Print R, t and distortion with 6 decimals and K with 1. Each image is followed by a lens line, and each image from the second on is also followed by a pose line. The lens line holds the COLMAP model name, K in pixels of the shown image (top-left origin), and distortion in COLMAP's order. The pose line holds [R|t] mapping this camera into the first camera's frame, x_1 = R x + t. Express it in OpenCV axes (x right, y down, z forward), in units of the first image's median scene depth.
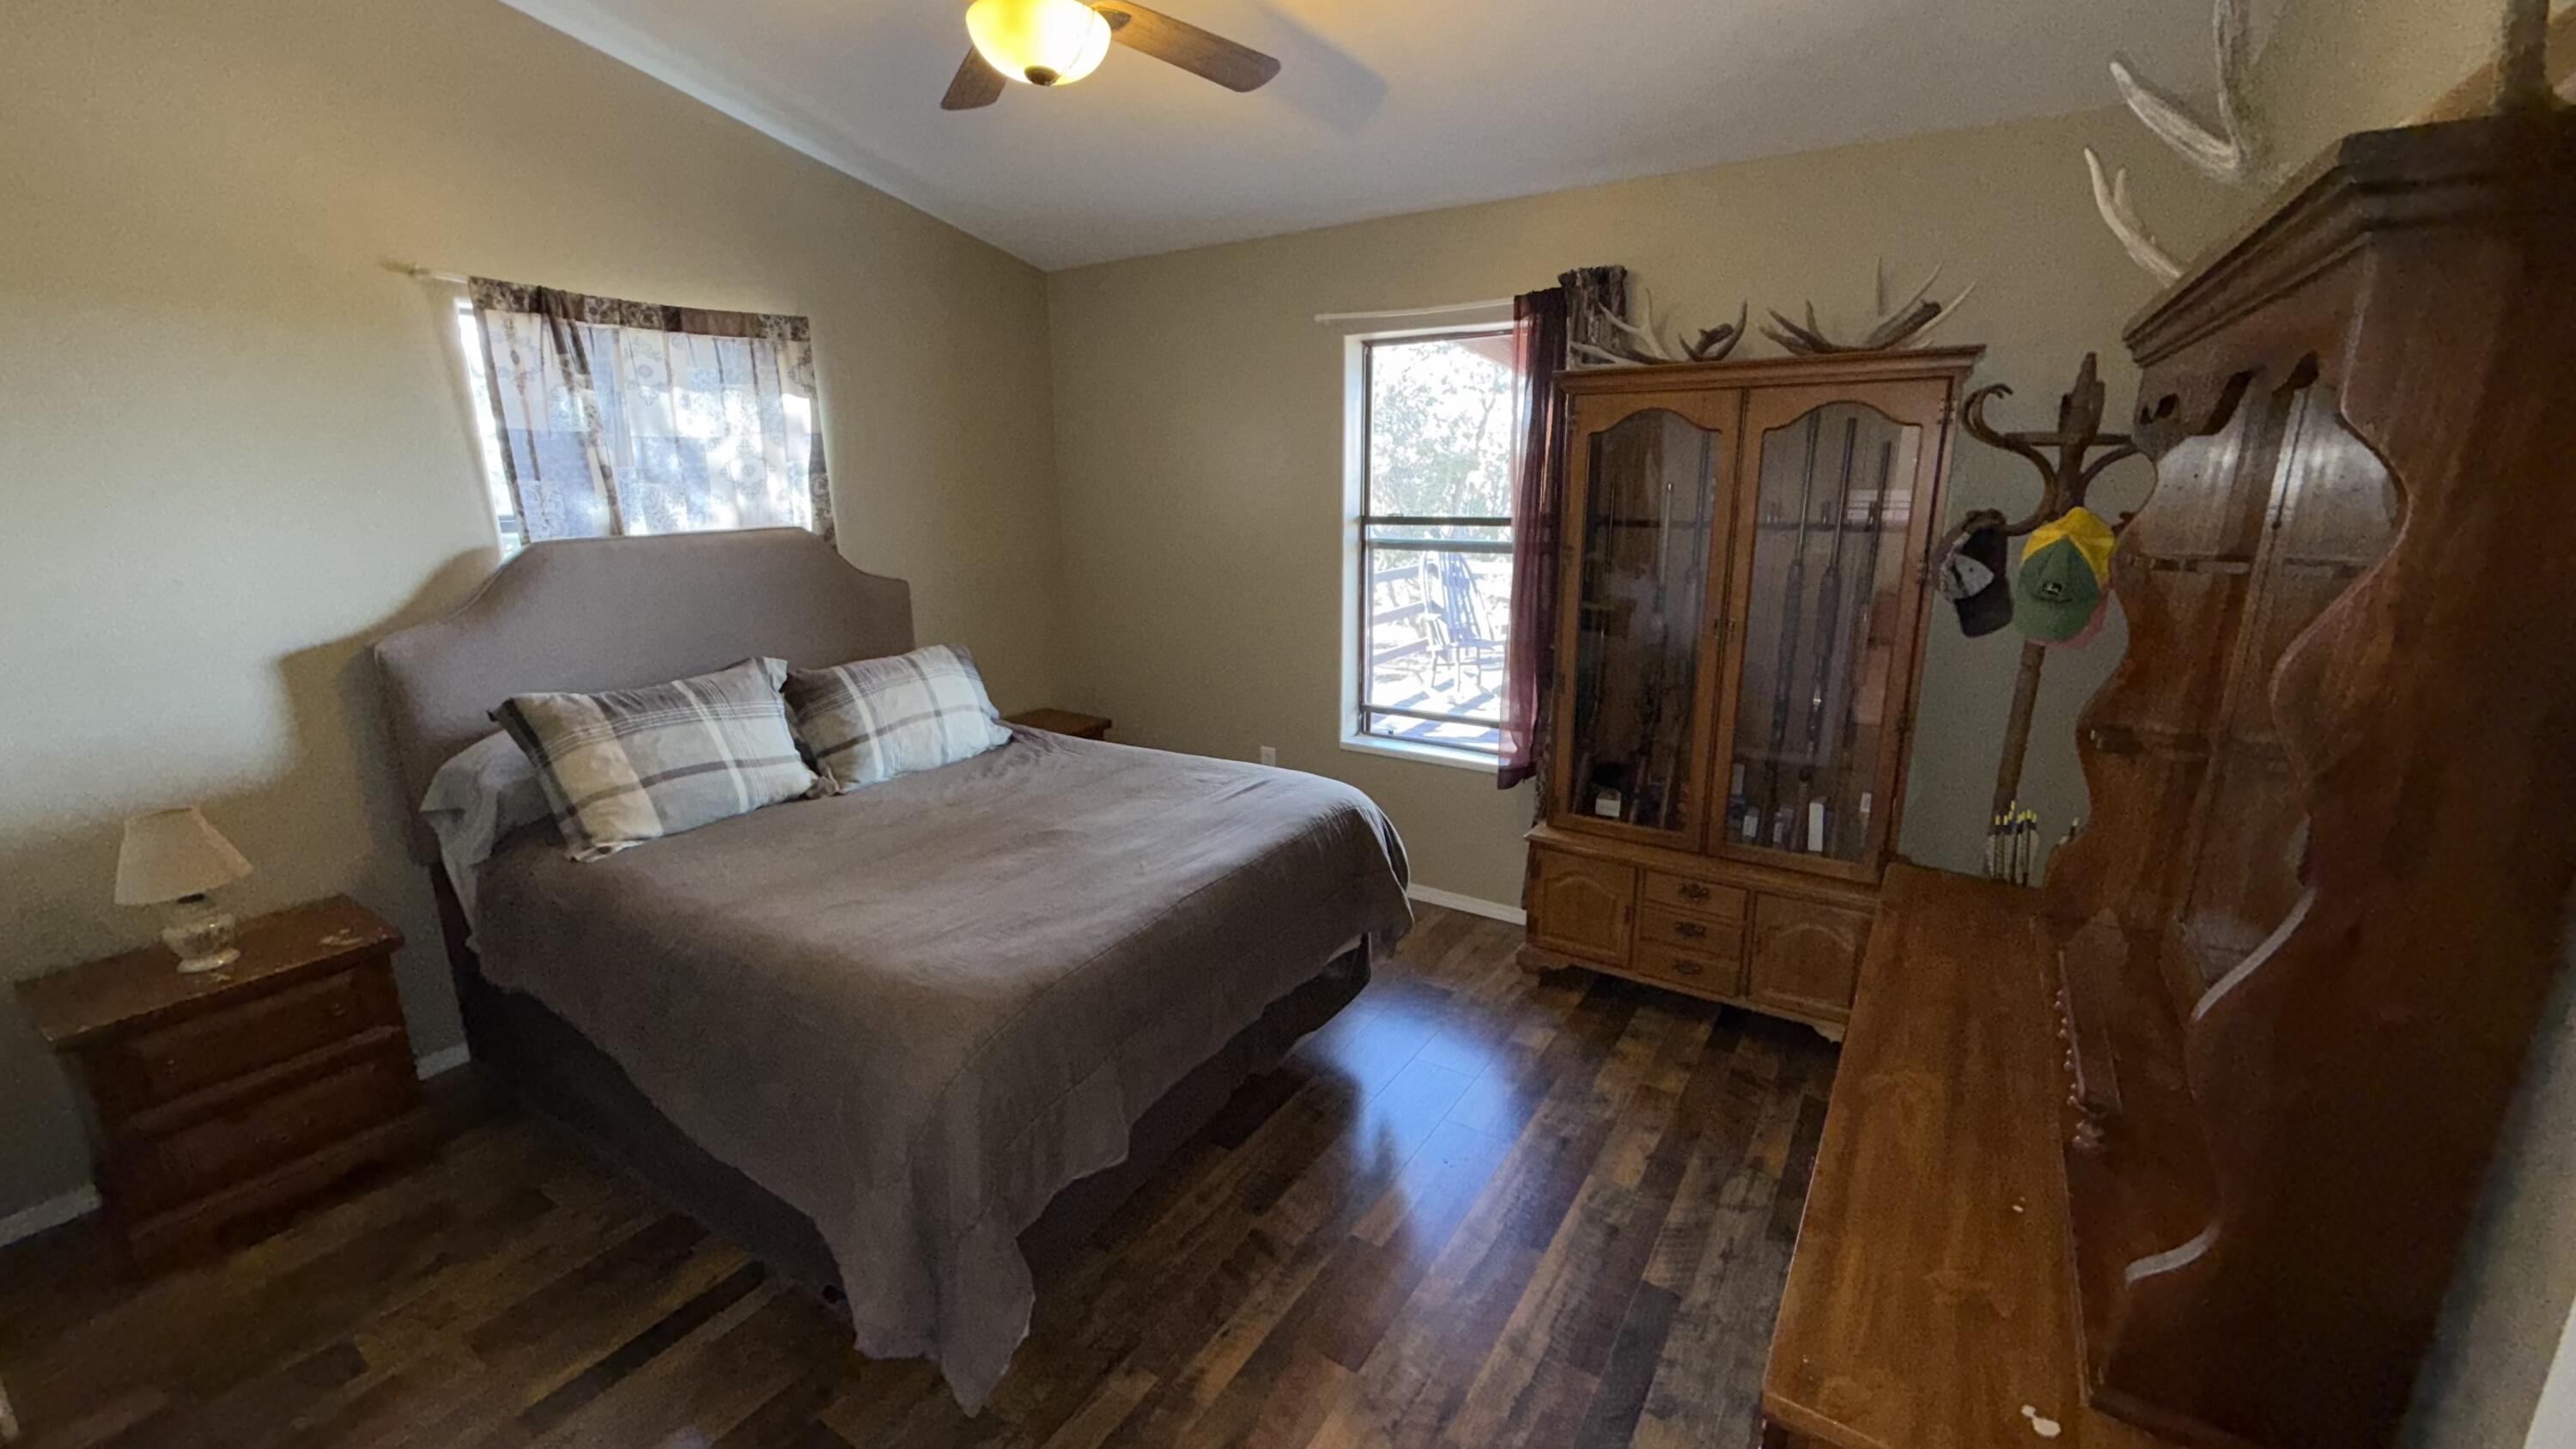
lens RADIAL K [[1027.3, 0, 1288.8], [0, 1027.3, 735.1], [0, 0, 1]] dist [0.002459, -0.000472]
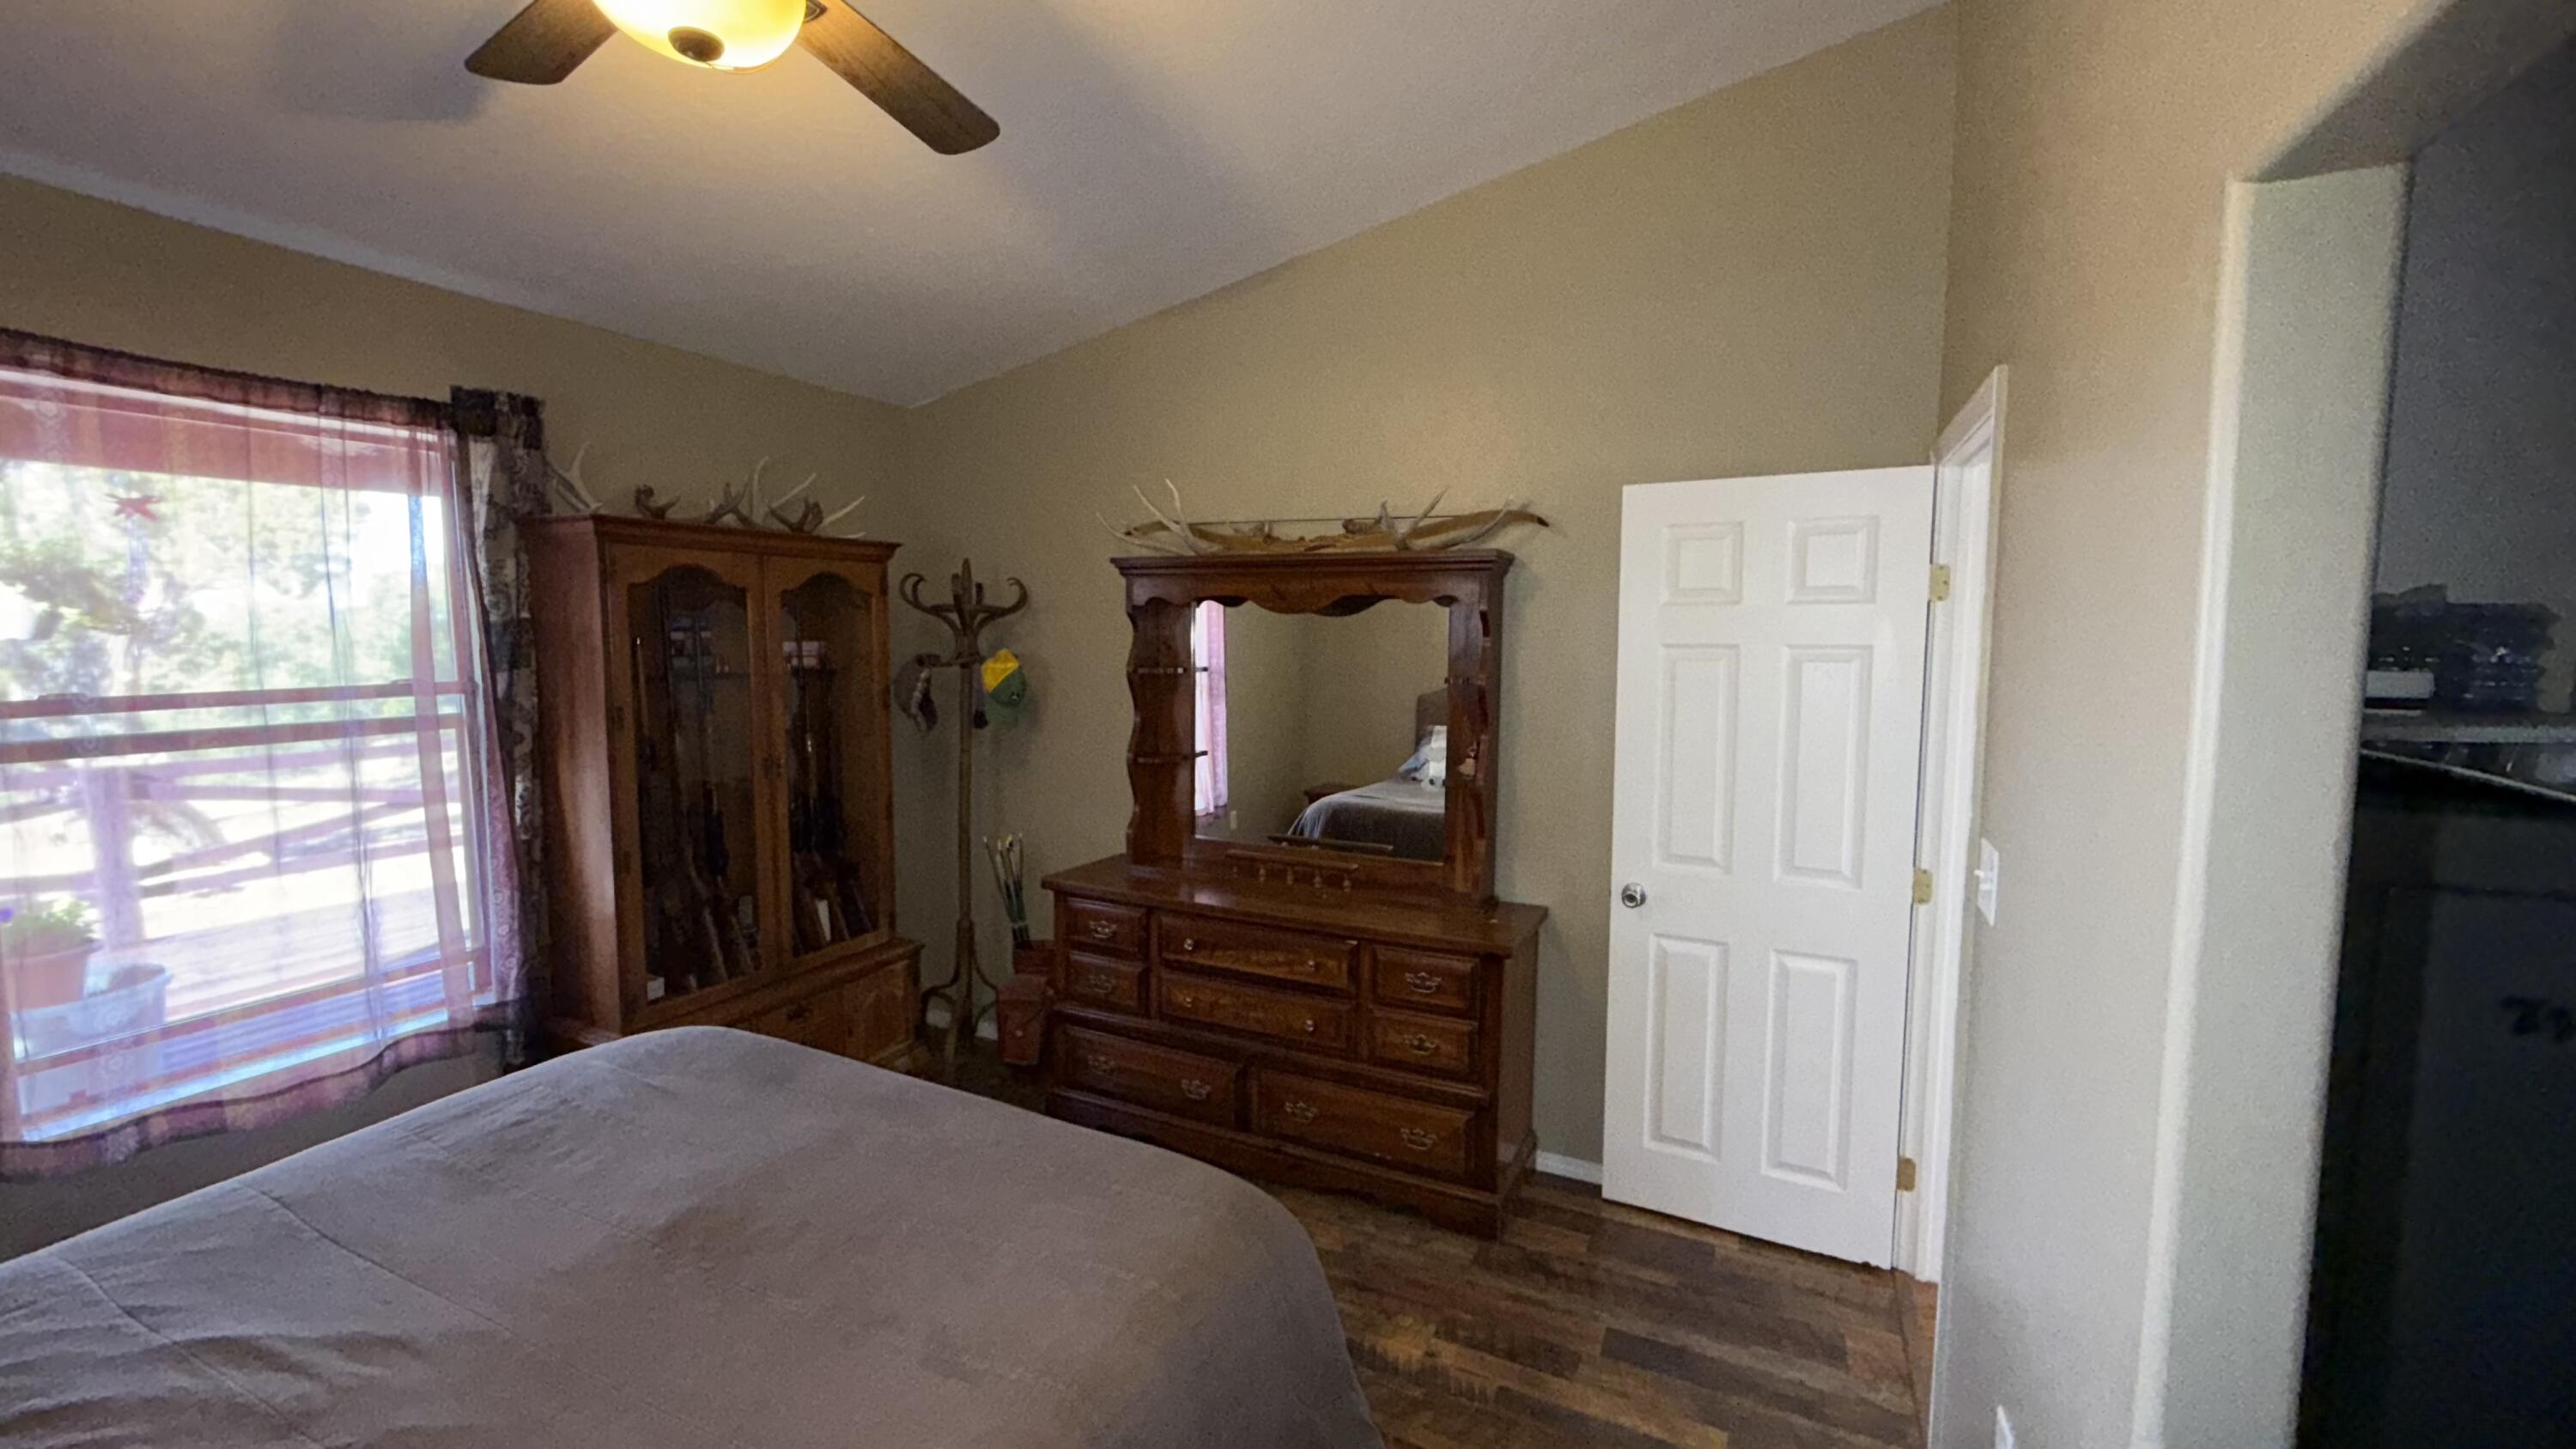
lens RADIAL K [[1027.3, 0, 1292.0], [0, 1027.3, 713.2], [0, 0, 1]] dist [0.002459, -0.000472]
pose [[-0.130071, -0.077902, 0.988440, -0.640208], [0.239673, 0.964875, 0.107583, -0.126530], [-0.962101, 0.250895, -0.106831, 0.504313]]
